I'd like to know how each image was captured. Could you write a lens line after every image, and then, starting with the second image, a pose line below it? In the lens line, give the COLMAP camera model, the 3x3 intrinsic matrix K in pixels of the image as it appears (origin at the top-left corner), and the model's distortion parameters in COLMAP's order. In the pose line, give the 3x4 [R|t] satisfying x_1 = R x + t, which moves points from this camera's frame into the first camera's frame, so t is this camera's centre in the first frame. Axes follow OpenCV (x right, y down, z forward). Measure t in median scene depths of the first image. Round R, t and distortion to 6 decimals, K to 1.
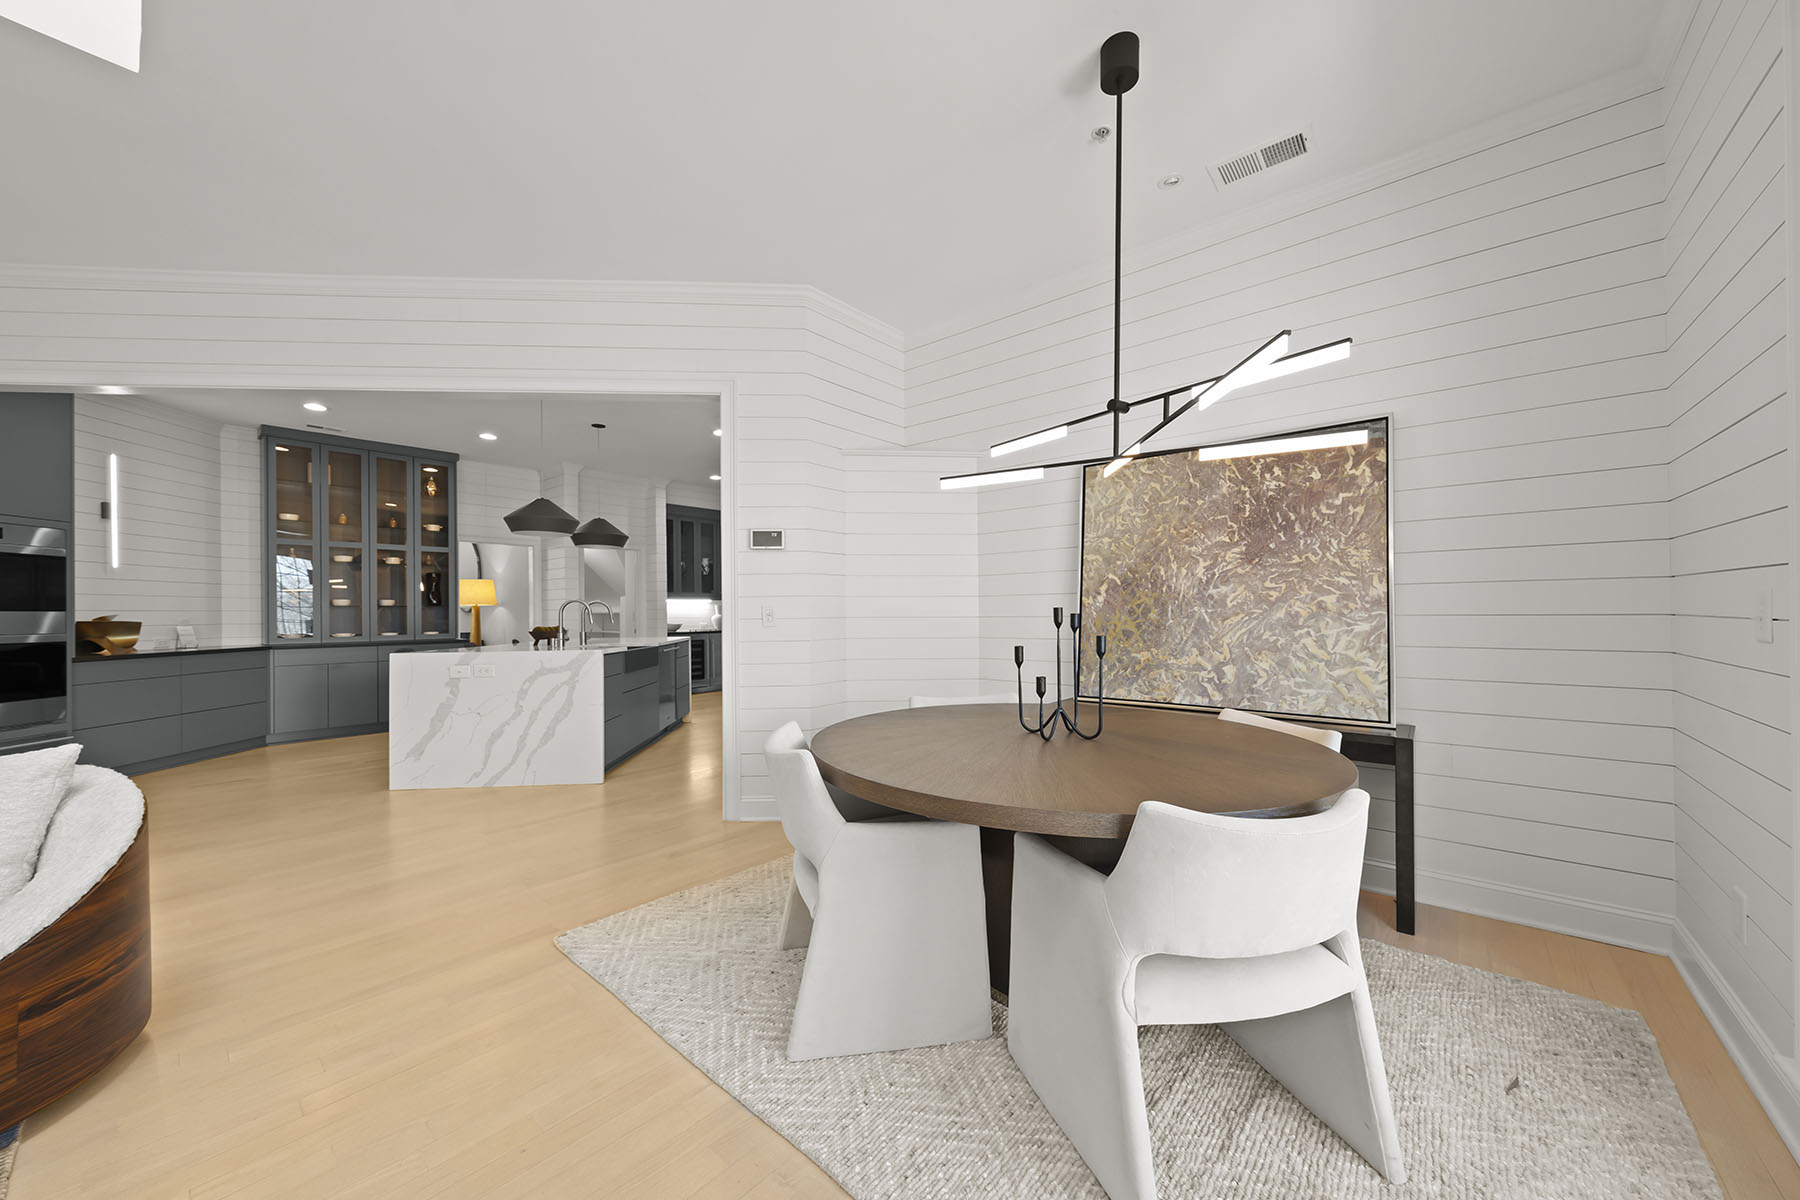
lens RADIAL K [[634.9, 0, 892.3], [0, 634.9, 609.5], [0, 0, 1]] dist [-0.011033, 0.000389]
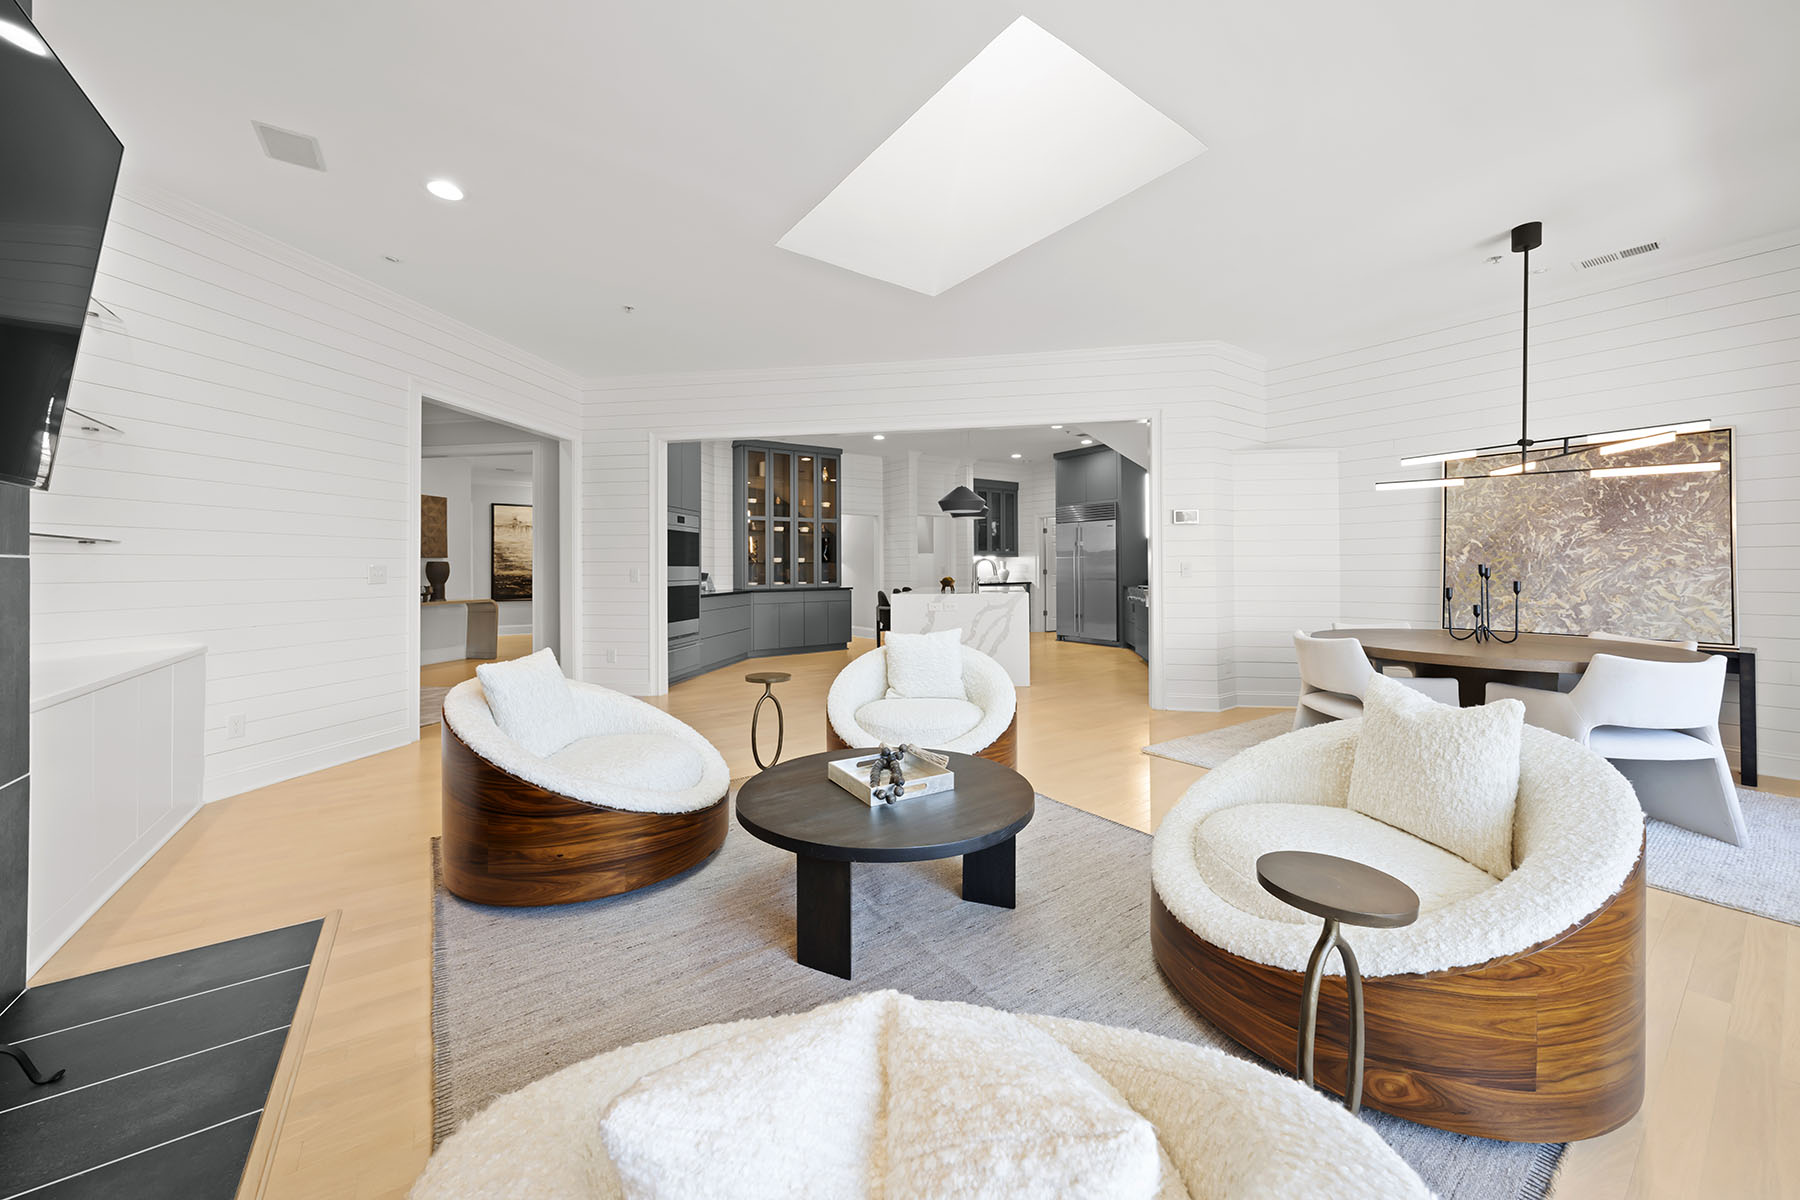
lens RADIAL K [[634.9, 0, 899.5], [0, 634.9, 562.8], [0, 0, 1]] dist [-0.011033, 0.000389]
pose [[0.968663, -0.001314, -0.248376, -0.408050], [0.000733, 0.999997, -0.002433, -0.002258], [0.248379, 0.002174, 0.968661, -0.494430]]
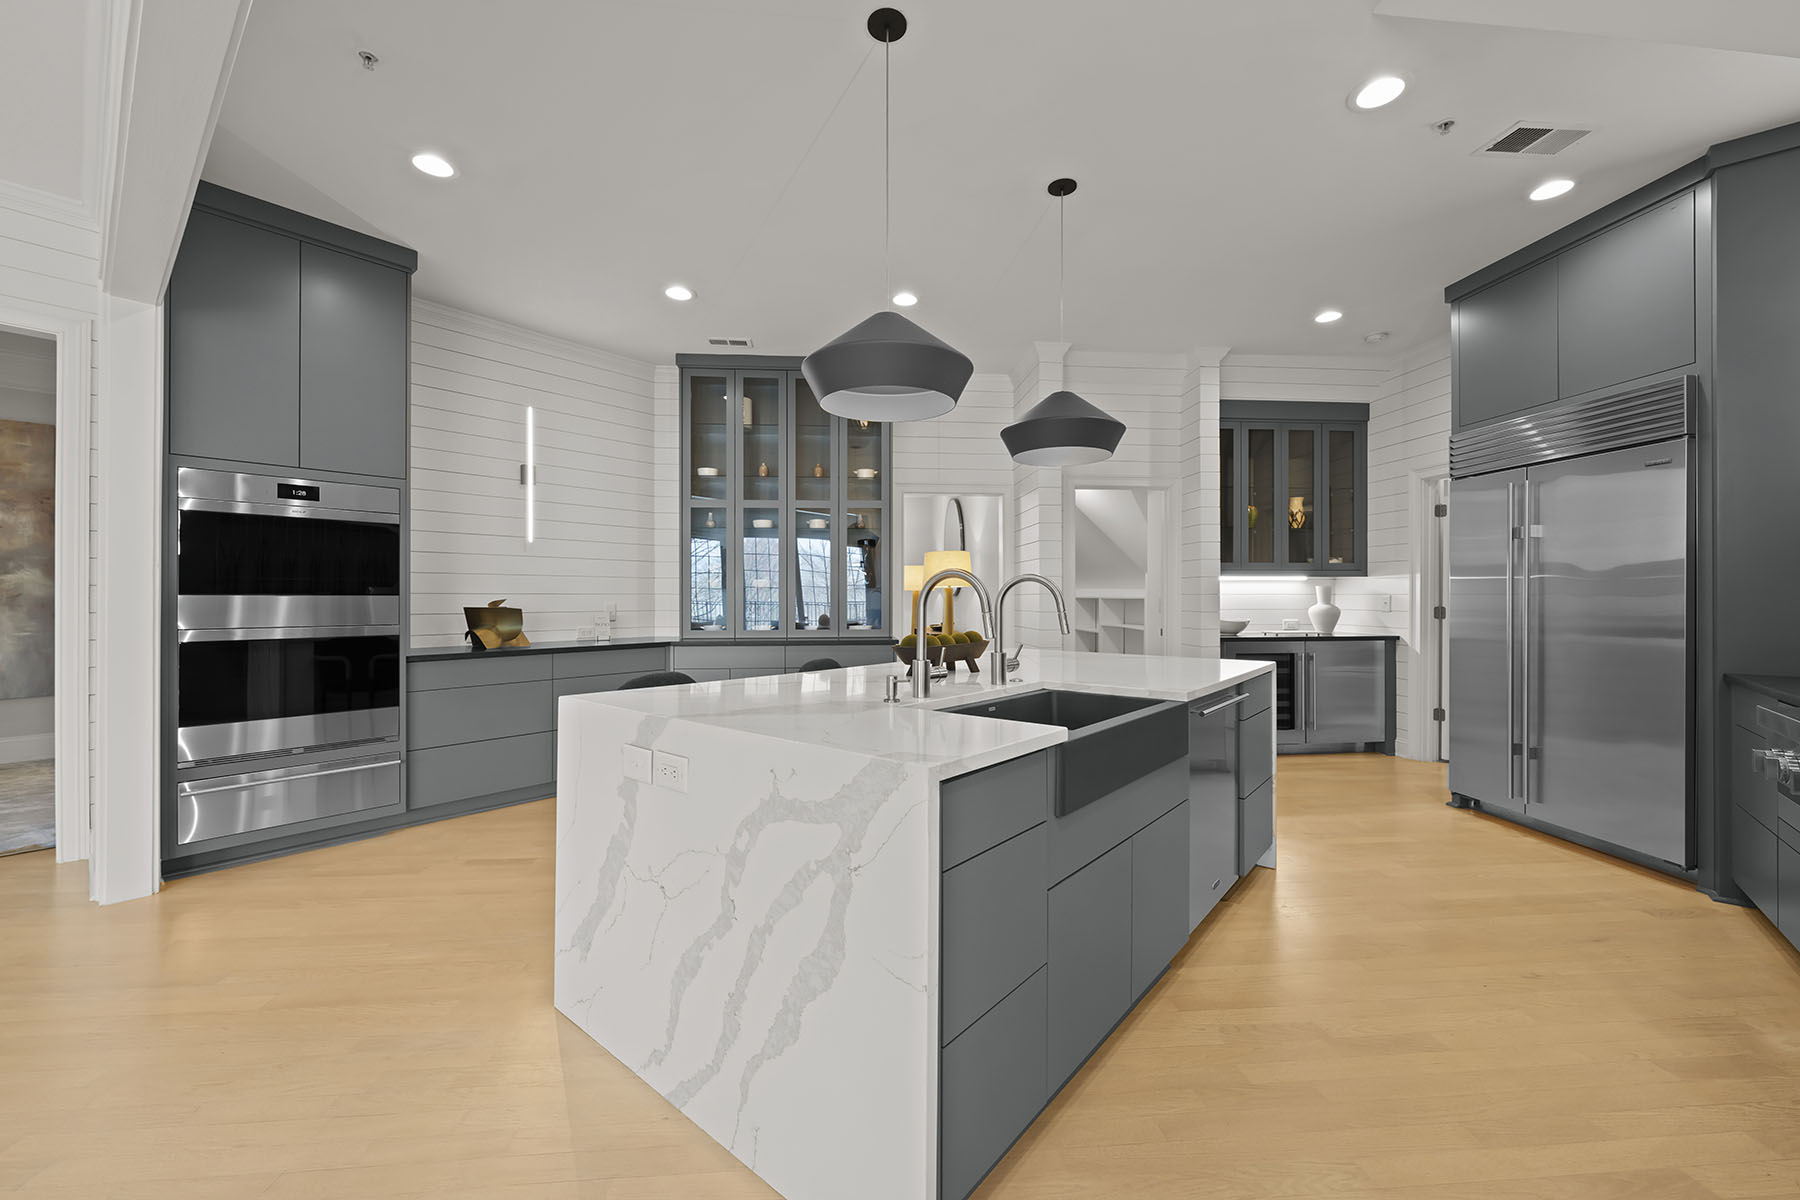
lens RADIAL K [[696.3, 0, 903.0], [0, 696.3, 599.4], [0, 0, 1]] dist [0.001582, -0.000085]
pose [[0.715132, 0.010299, -0.698914, -0.293926], [-0.002553, 0.999923, 0.012122, -0.004707], [0.698985, -0.006884, 0.715103, 0.846834]]
